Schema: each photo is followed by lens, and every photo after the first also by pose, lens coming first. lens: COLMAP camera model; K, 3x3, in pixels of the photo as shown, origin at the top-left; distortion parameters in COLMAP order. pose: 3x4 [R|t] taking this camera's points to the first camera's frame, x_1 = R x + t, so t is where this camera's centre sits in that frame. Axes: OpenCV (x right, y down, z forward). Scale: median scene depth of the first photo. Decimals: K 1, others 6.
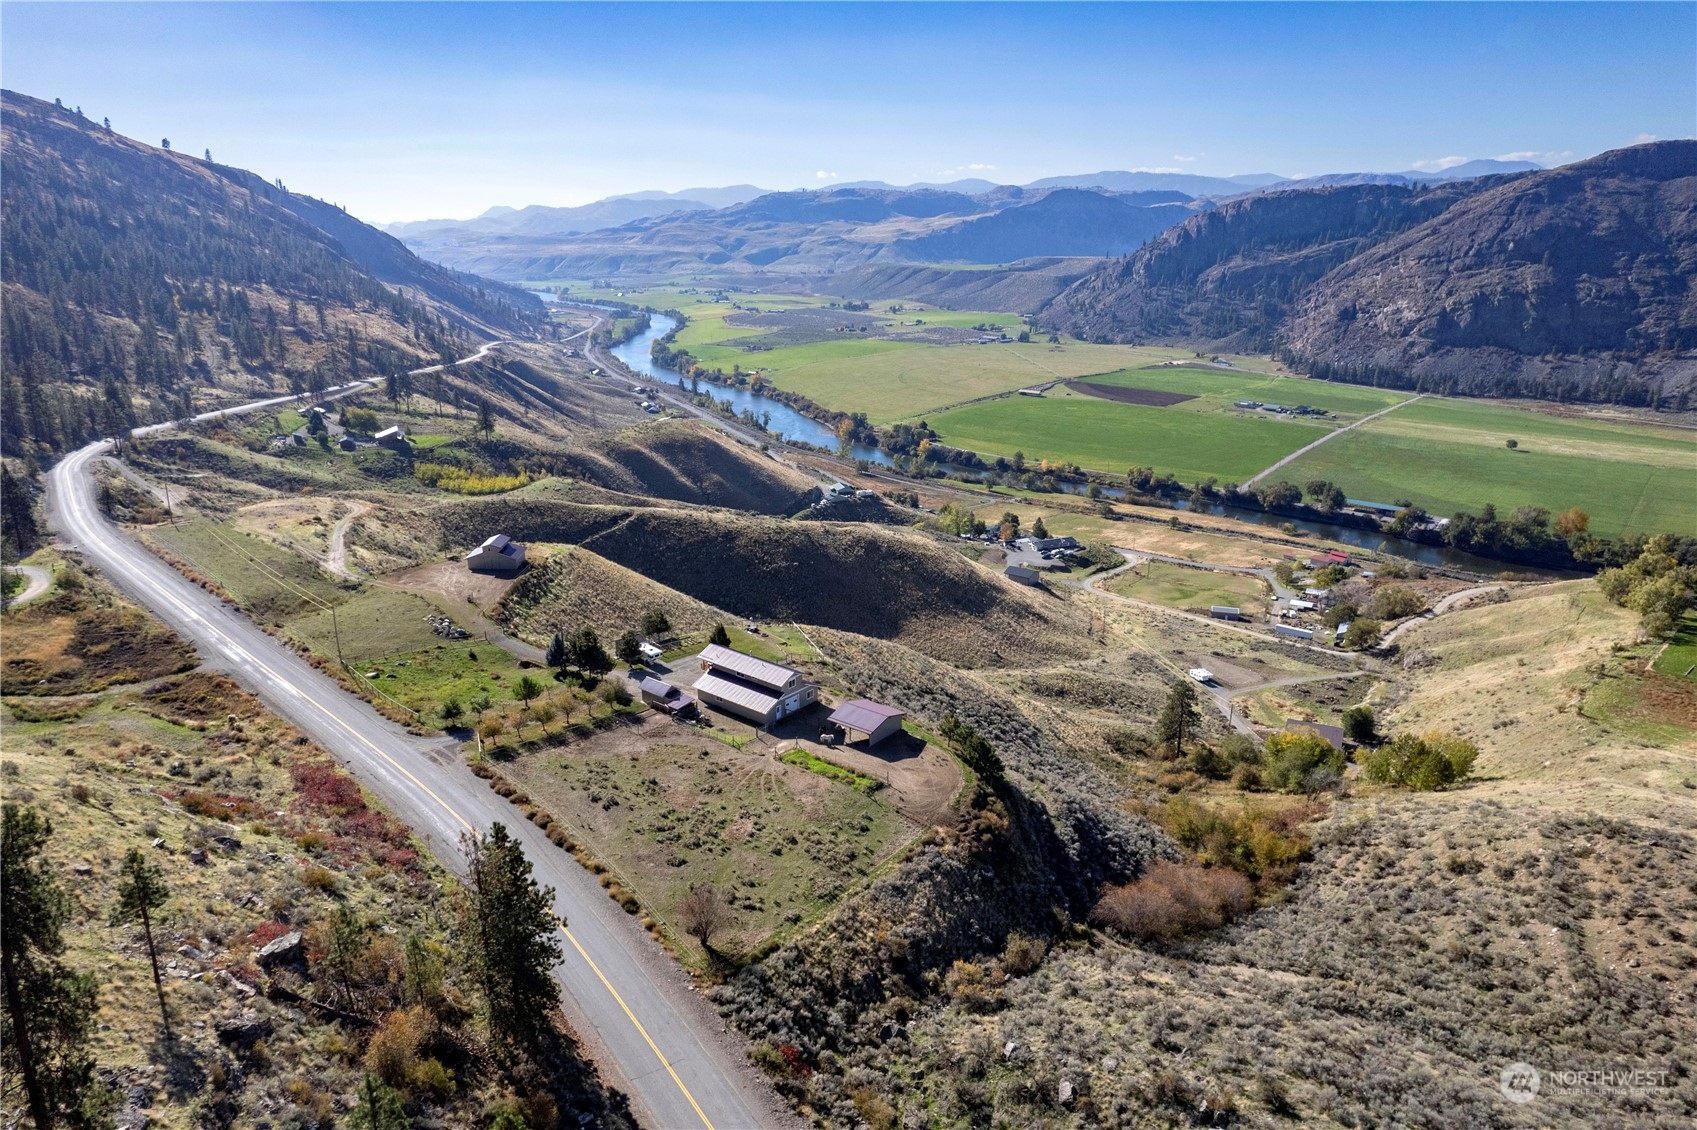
lens RADIAL K [[1087.3, 0, 844.5], [0, 1087.3, 555.3], [0, 0, 1]] dist [-0.077969, 0.071715]
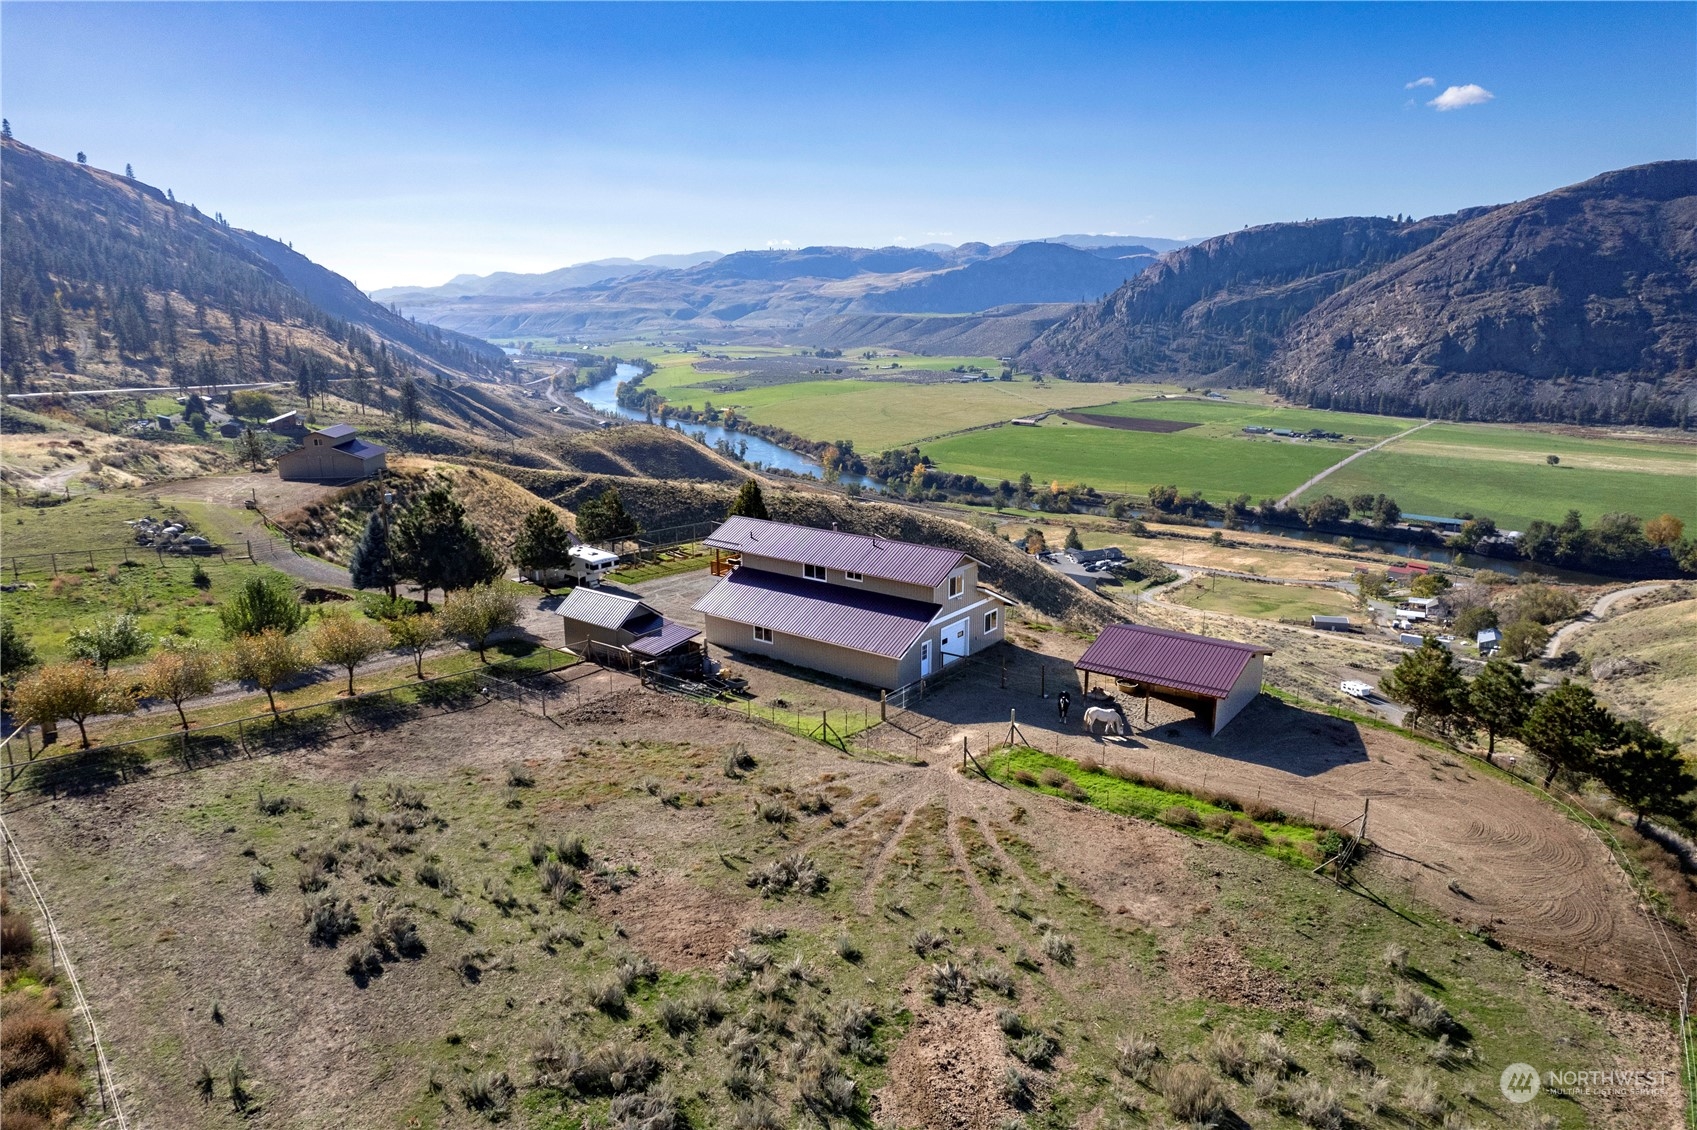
lens RADIAL K [[1087.3, 0, 845.0], [0, 1087.3, 554.5], [0, 0, 1]] dist [-0.077969, 0.071715]
pose [[0.999451, -0.015307, 0.029374, -0.015943], [0.017010, 0.998135, -0.058624, 0.020884], [-0.028422, 0.059092, 0.997848, 0.100096]]
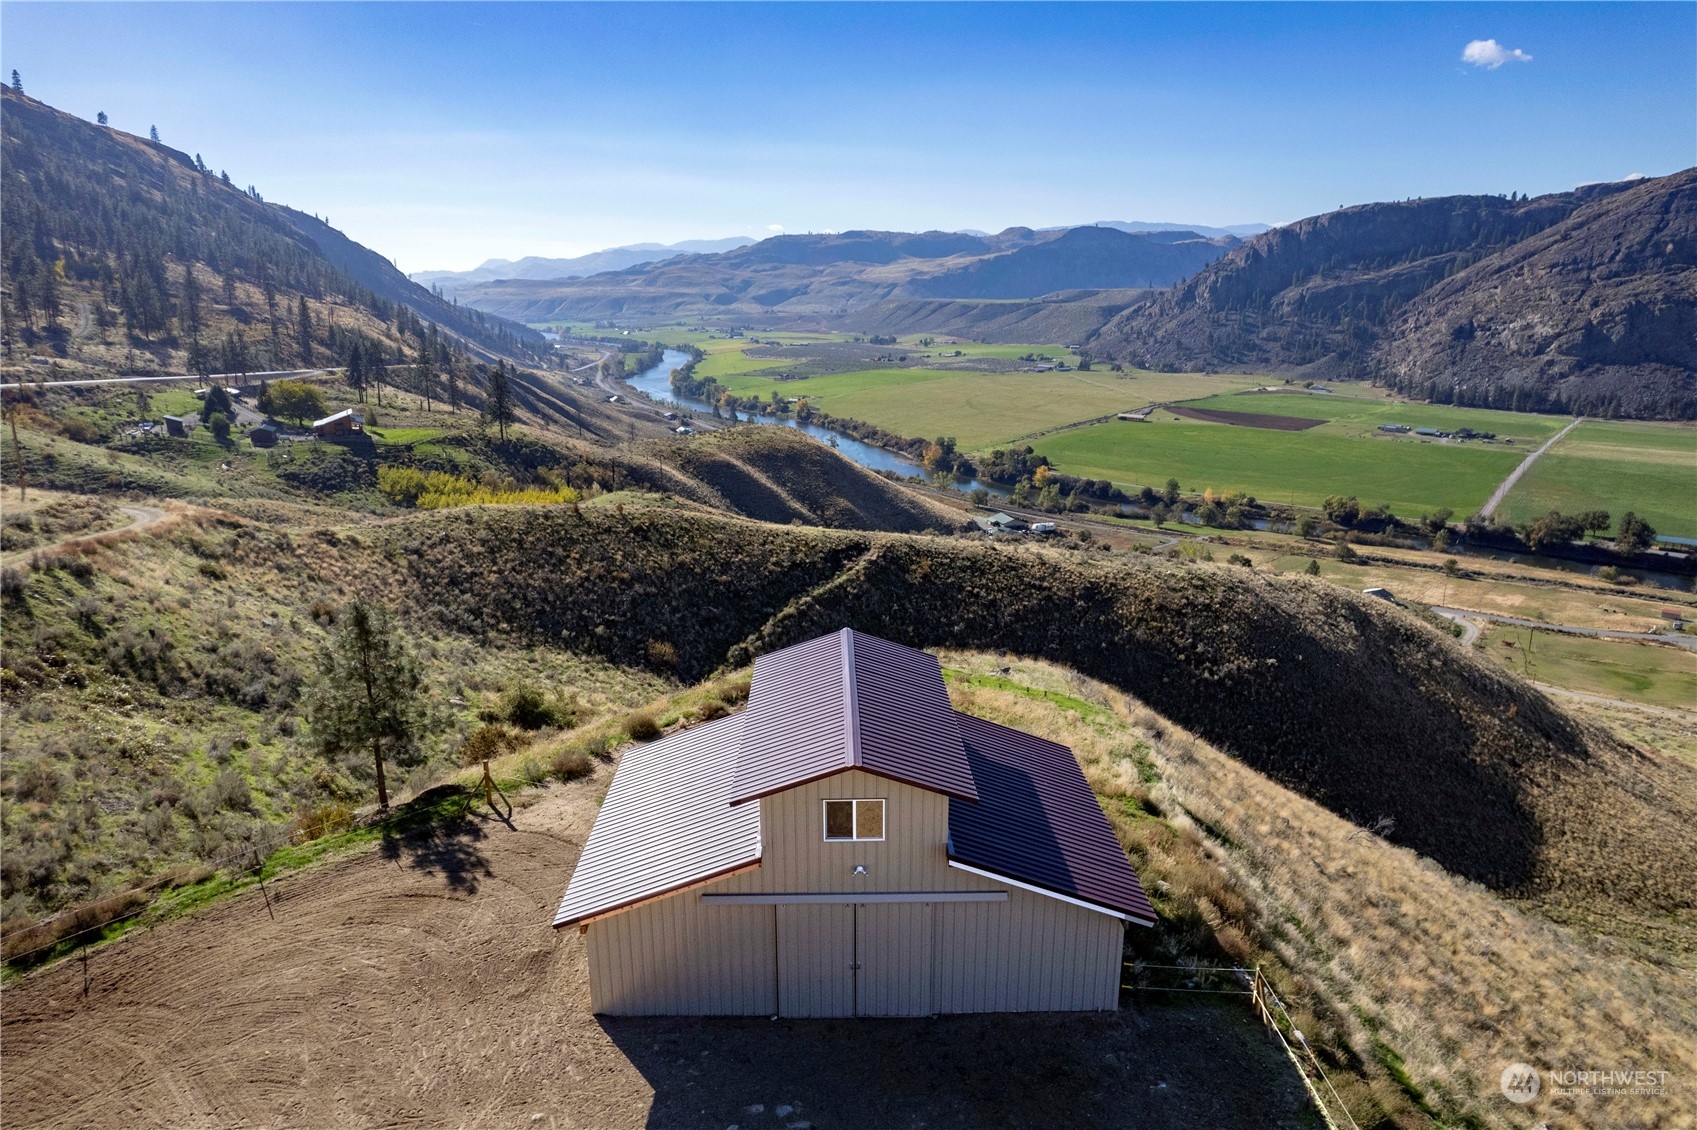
lens RADIAL K [[1087.3, 0, 845.0], [0, 1087.3, 558.5], [0, 0, 1]] dist [-0.077969, 0.071715]
pose [[0.999966, -0.005981, 0.005702, -0.075524], [0.006226, 0.999013, -0.043974, -0.005273], [-0.005433, 0.044008, 0.999016, 0.209453]]
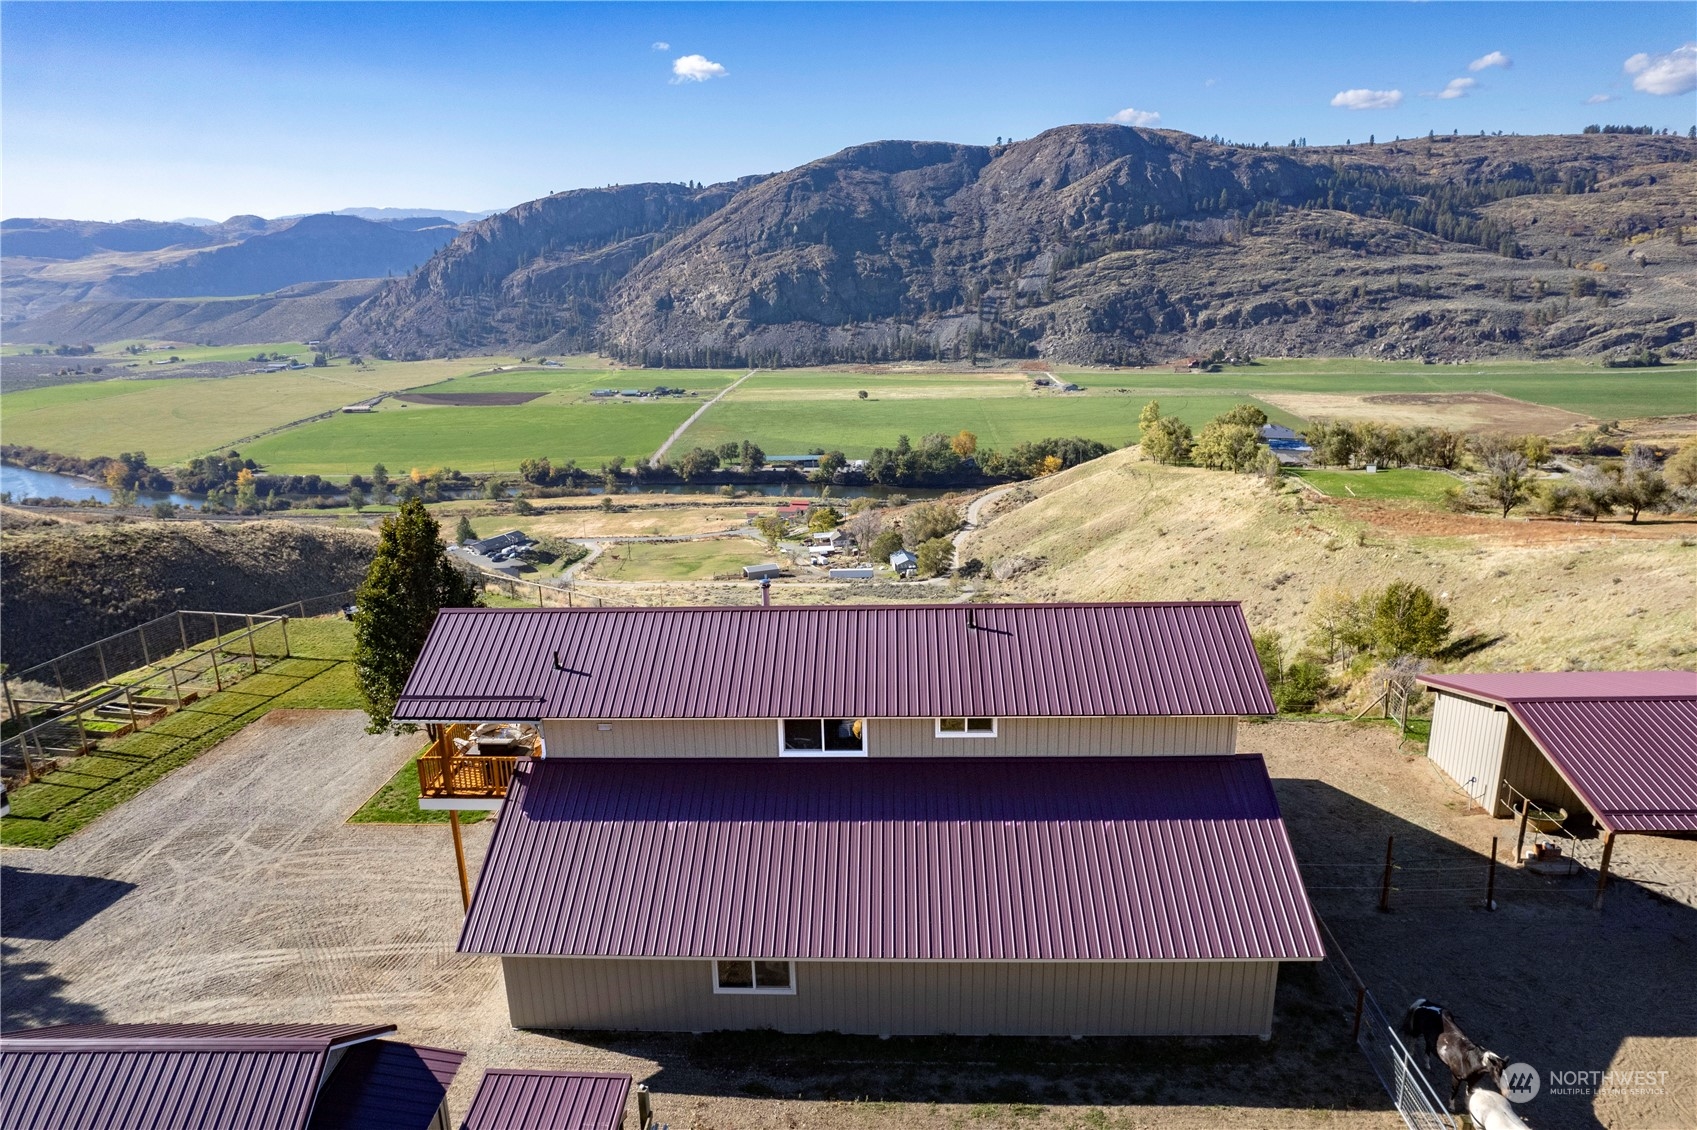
lens RADIAL K [[1087.3, 0, 844.3], [0, 1087.3, 558.4], [0, 0, 1]] dist [-0.077969, 0.071715]
pose [[0.801032, -0.182432, 0.570146, -0.027636], [0.199112, 0.979399, 0.033638, 0.013830], [-0.564537, 0.086578, 0.820854, 0.146406]]
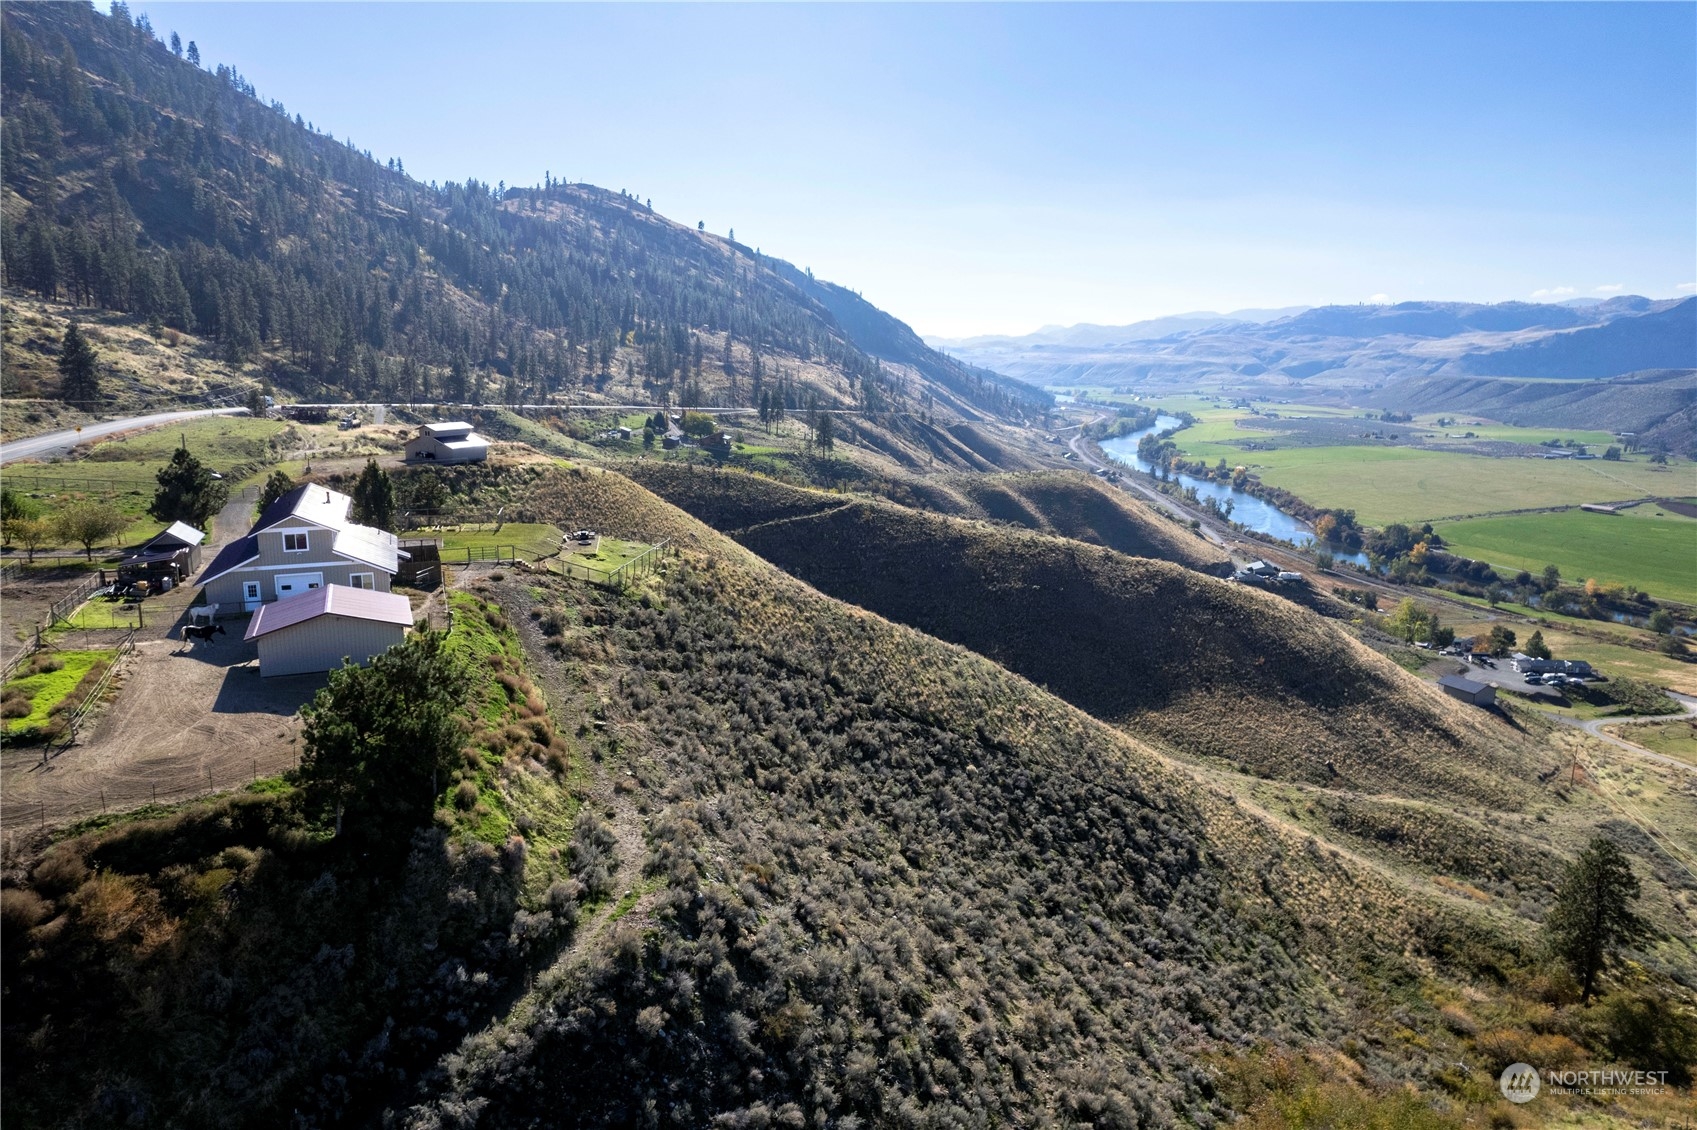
lens RADIAL K [[1087.3, 0, 844.2], [0, 1087.3, 558.4], [0, 0, 1]] dist [-0.077969, 0.071715]
pose [[0.884380, 0.097490, -0.456474, 0.058747], [-0.144173, 0.987180, -0.068489, 0.019842], [0.443944, 0.126381, 0.887097, 0.113824]]
